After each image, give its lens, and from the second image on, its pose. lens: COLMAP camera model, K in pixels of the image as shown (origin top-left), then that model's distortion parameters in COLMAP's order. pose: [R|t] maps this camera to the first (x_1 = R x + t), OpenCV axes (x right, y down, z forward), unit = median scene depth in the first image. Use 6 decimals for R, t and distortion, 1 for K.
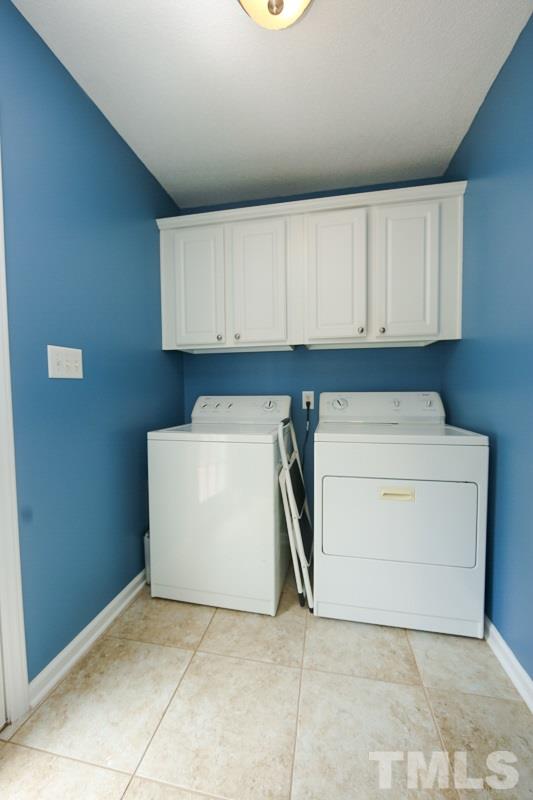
lens RADIAL K [[312.6, 0, 264.9], [0, 312.6, 400.0], [0, 0, 1]] dist [-0.003918, -0.000226]
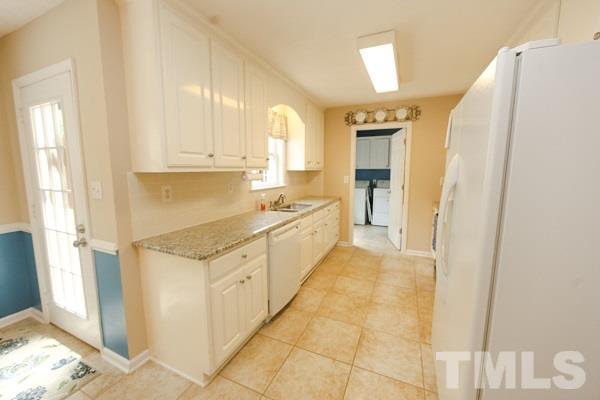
lens RADIAL K [[234.5, 0, 301.6], [0, 234.5, 199.2], [0, 0, 1]] dist [-0.003918, -0.000226]
pose [[0.973196, 0.033205, -0.227568, -0.102020], [-0.011812, 0.995432, 0.094735, -0.066583], [0.229674, -0.089508, 0.969143, -2.780092]]
